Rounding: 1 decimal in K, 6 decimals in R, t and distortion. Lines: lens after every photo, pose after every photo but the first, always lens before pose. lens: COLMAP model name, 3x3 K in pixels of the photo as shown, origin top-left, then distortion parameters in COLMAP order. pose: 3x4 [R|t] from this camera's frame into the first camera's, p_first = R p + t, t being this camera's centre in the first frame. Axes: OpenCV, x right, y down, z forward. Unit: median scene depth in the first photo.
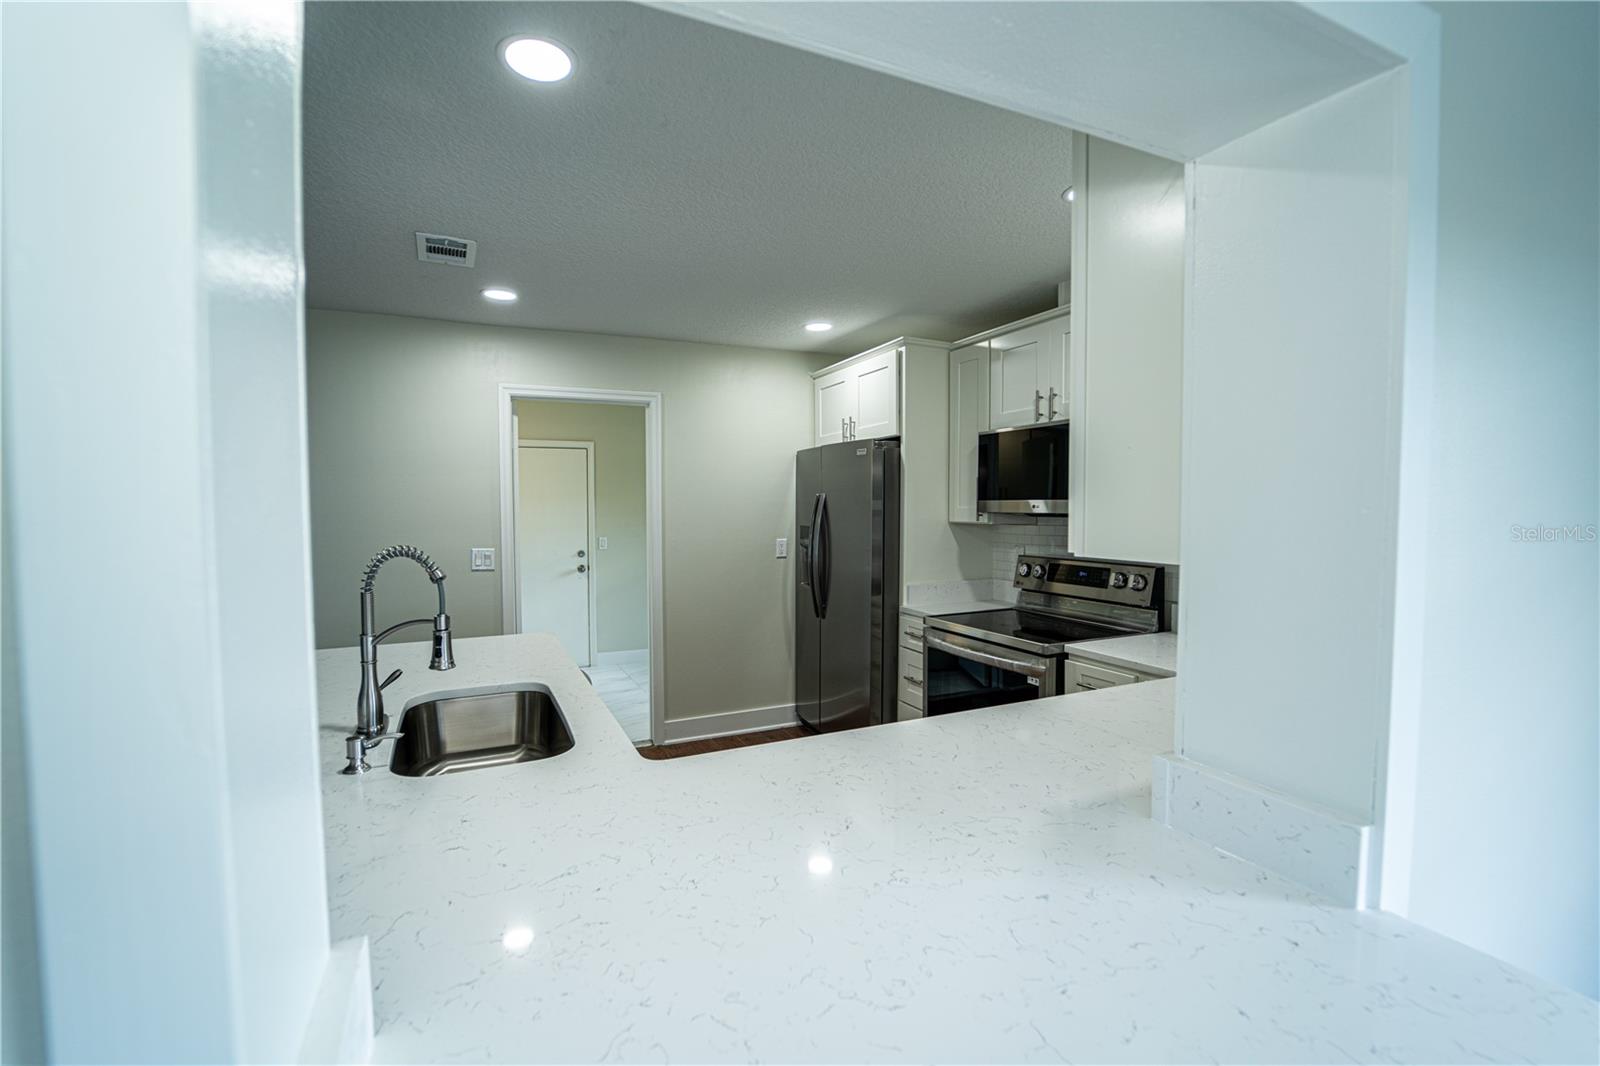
lens RADIAL K [[688.4, 0, 797.6], [0, 688.4, 537.7], [0, 0, 1]] dist [-0.011362, 0.000028]
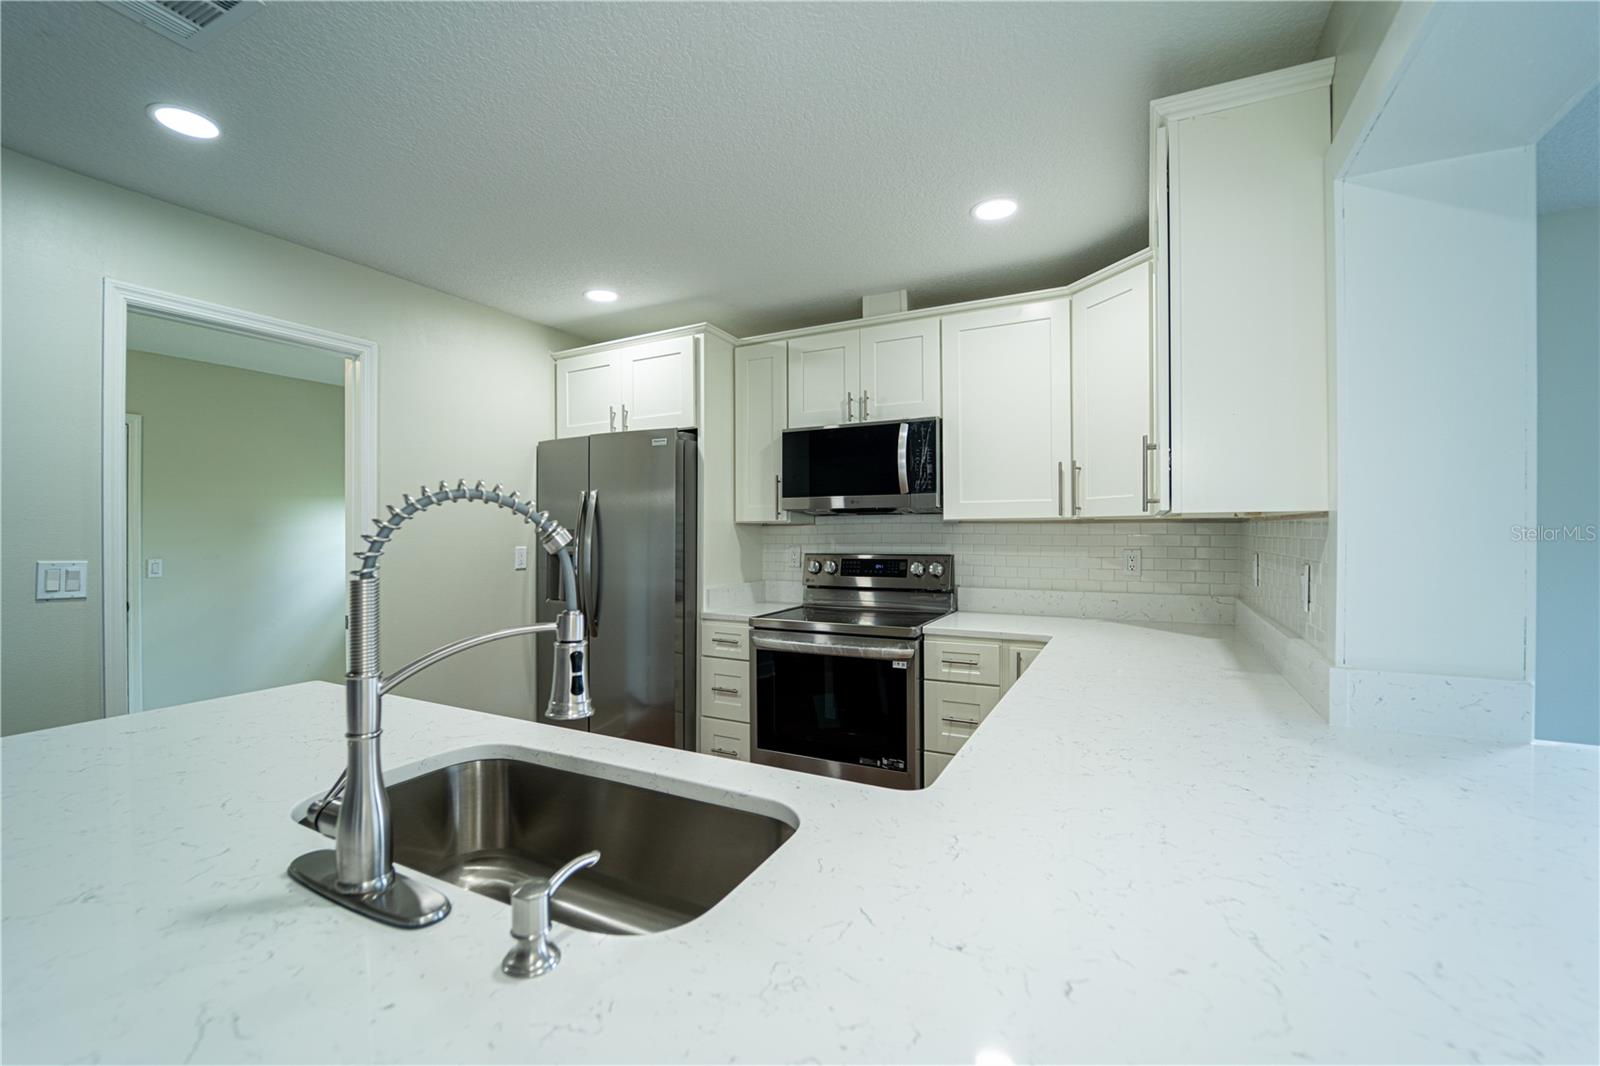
lens RADIAL K [[671.6, 0, 800.0], [0, 671.6, 533.0], [0, 0, 1]] dist [-0.016650, -0.000231]
pose [[0.802148, -0.004068, 0.597112, -0.282805], [0.032699, 0.998776, -0.037122, 0.031662], [-0.596229, 0.049302, 0.801299, 0.198782]]
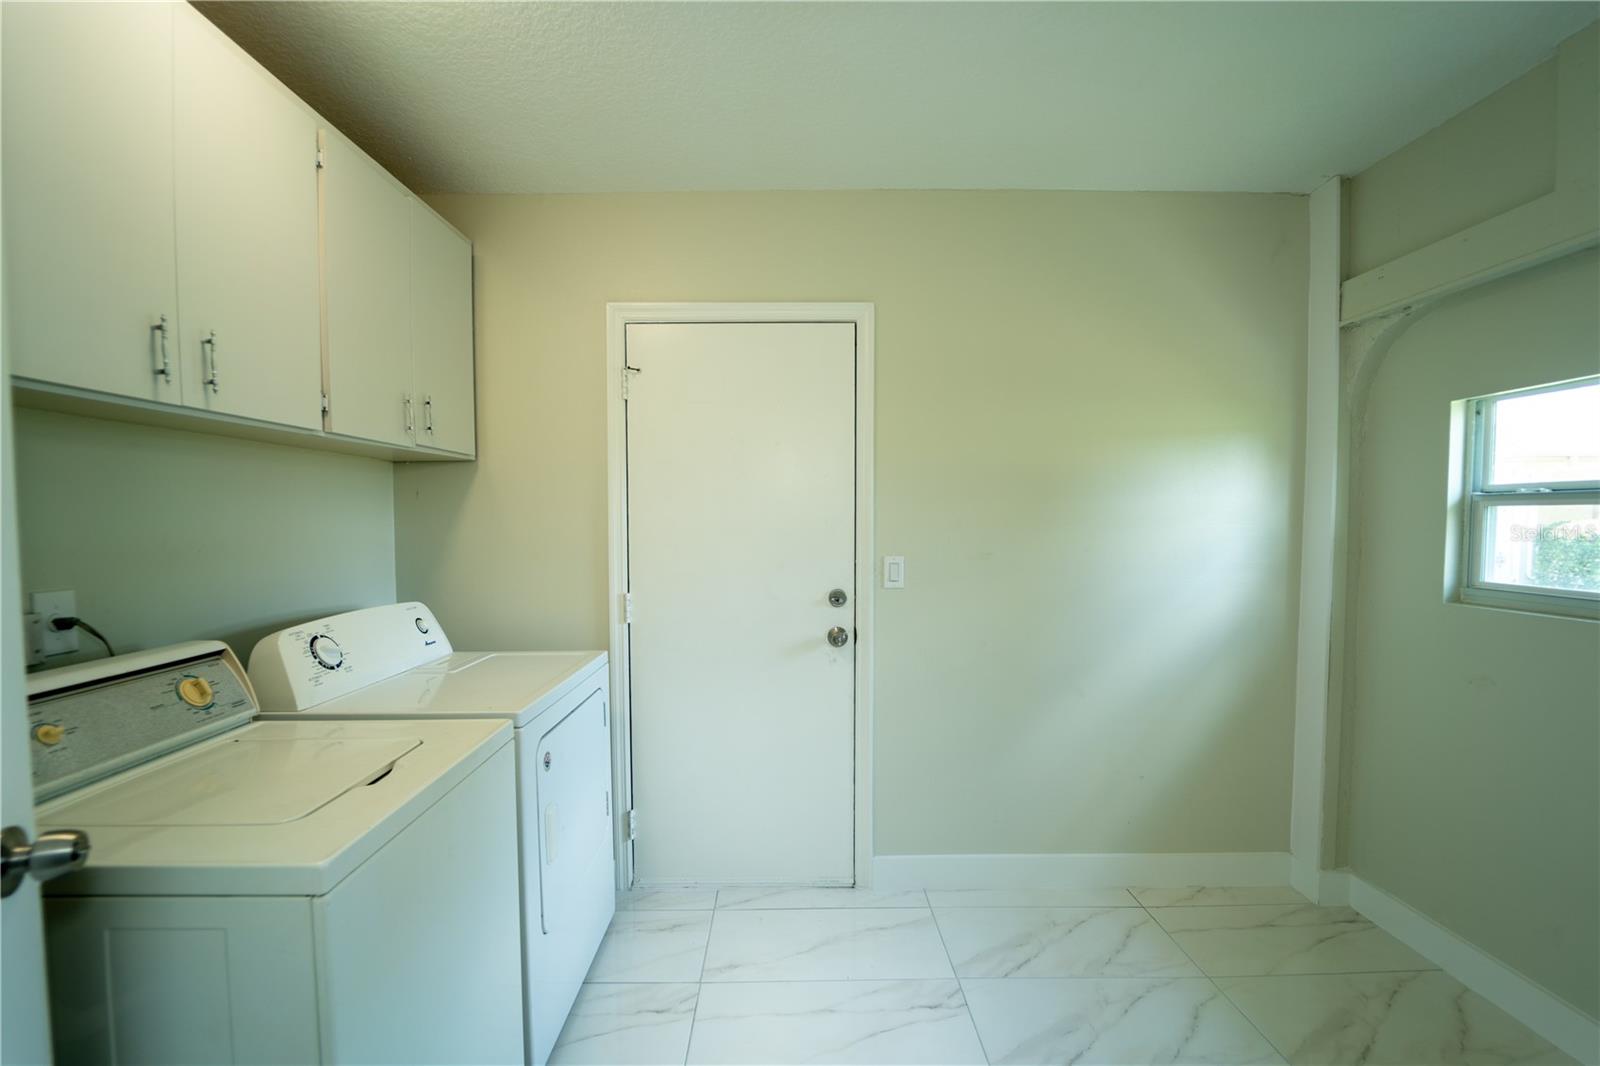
lens RADIAL K [[688.4, 0, 797.6], [0, 688.4, 537.7], [0, 0, 1]] dist [-0.011362, 0.000028]
pose [[0.907747, 0.012321, -0.419337, -0.298432], [-0.019044, 0.999748, -0.011849, -0.008594], [0.419086, 0.018742, 0.907753, 1.095771]]
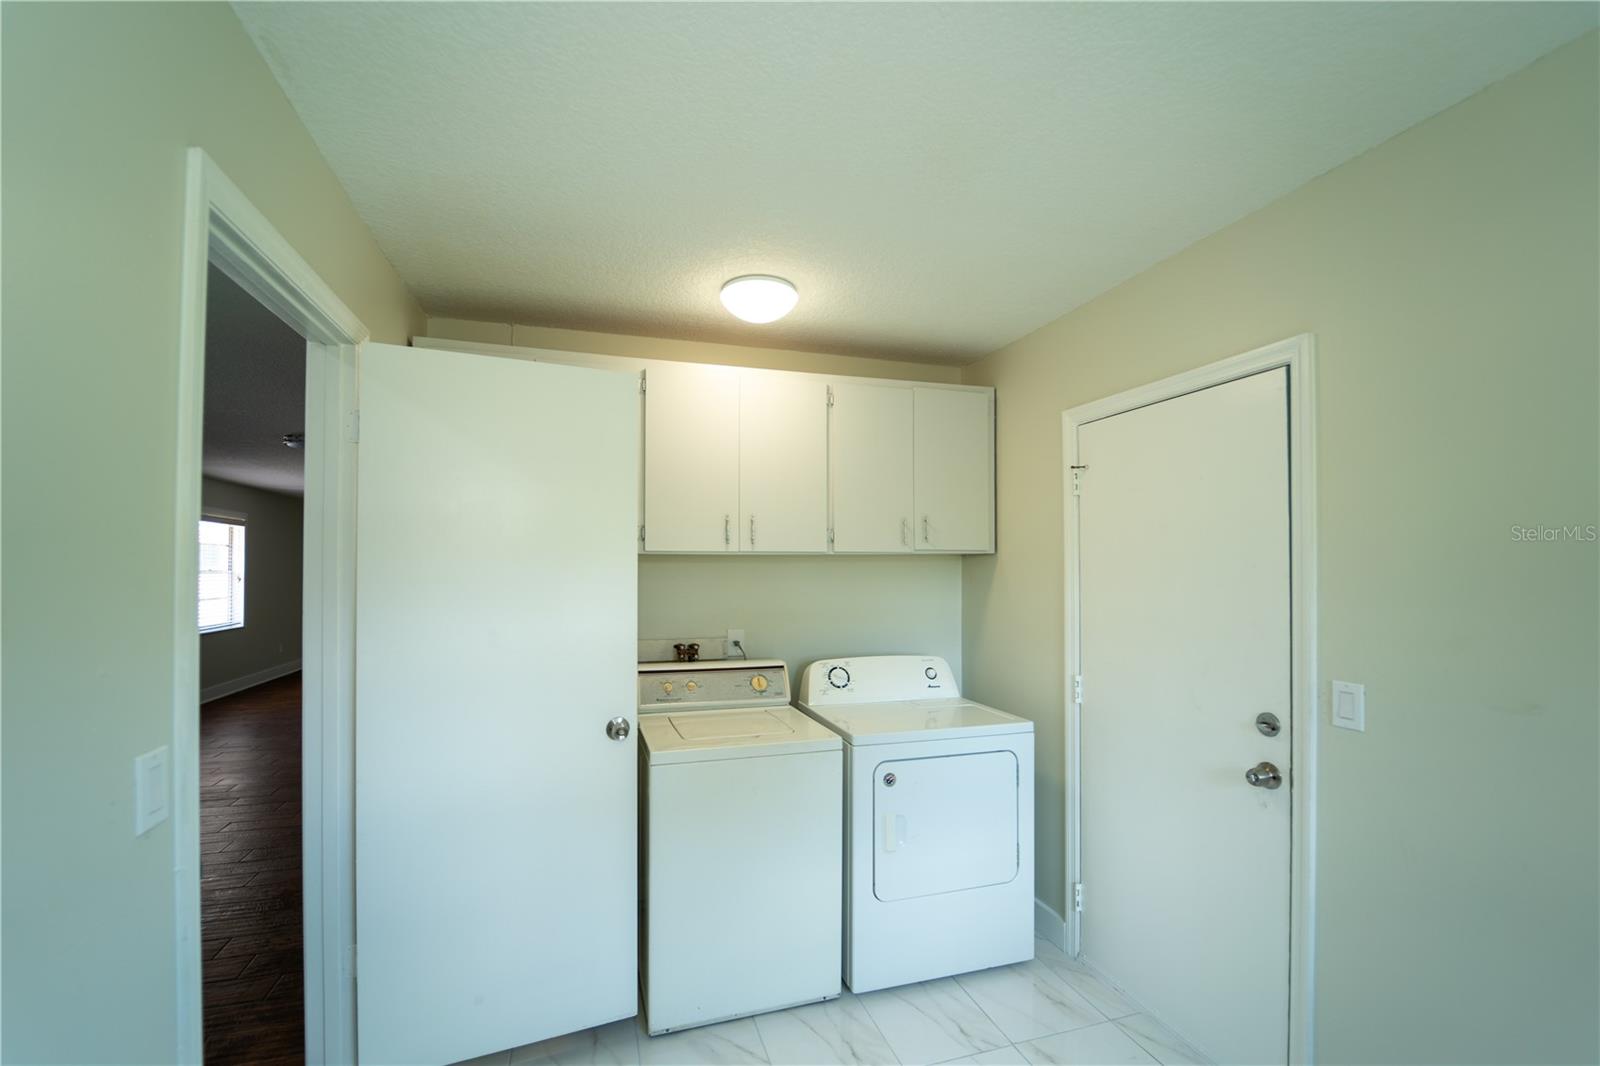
lens RADIAL K [[688.4, 0, 797.6], [0, 688.4, 537.7], [0, 0, 1]] dist [-0.011362, 0.000028]
pose [[-0.149781, -0.037149, -0.988021, 0.007749], [-0.046580, 0.998449, -0.030480, -0.063510], [0.987621, 0.041456, -0.151279, 1.429070]]
